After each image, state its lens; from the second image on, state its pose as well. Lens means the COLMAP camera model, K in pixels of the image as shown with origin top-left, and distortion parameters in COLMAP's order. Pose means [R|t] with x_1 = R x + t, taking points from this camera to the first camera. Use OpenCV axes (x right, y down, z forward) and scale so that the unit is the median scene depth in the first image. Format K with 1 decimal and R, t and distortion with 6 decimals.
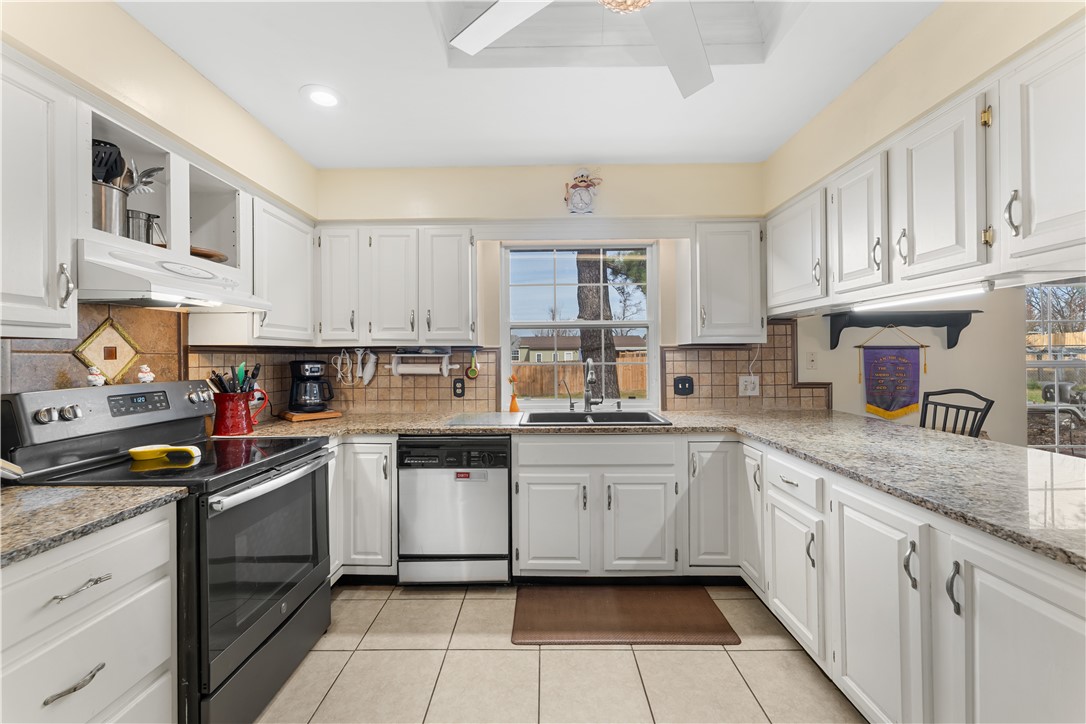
lens RADIAL K [[441.5, 0, 539.1], [0, 441.5, 357.3], [0, 0, 1]] dist [0.000057, 0.000118]
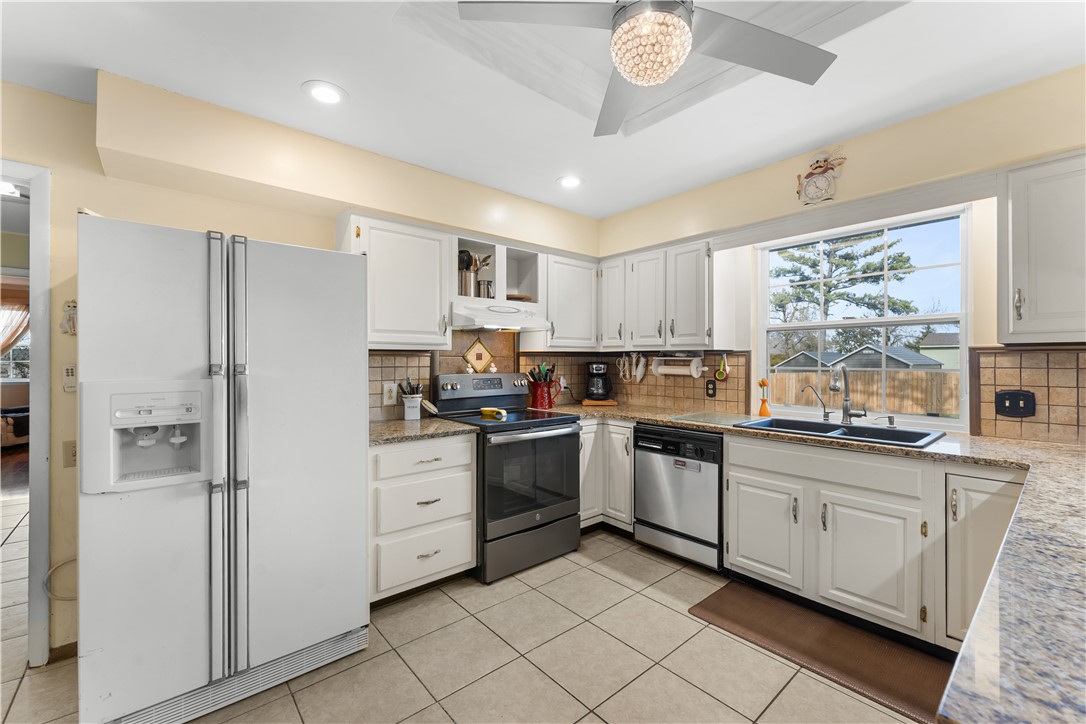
lens RADIAL K [[441.5, 0, 539.1], [0, 441.5, 361.9], [0, 0, 1]] dist [0.000057, 0.000118]
pose [[0.659501, 0.010359, -0.751632, 0.443221], [-0.006621, 0.999946, 0.007973, -0.002623], [0.751674, -0.000282, 0.659534, -0.033257]]
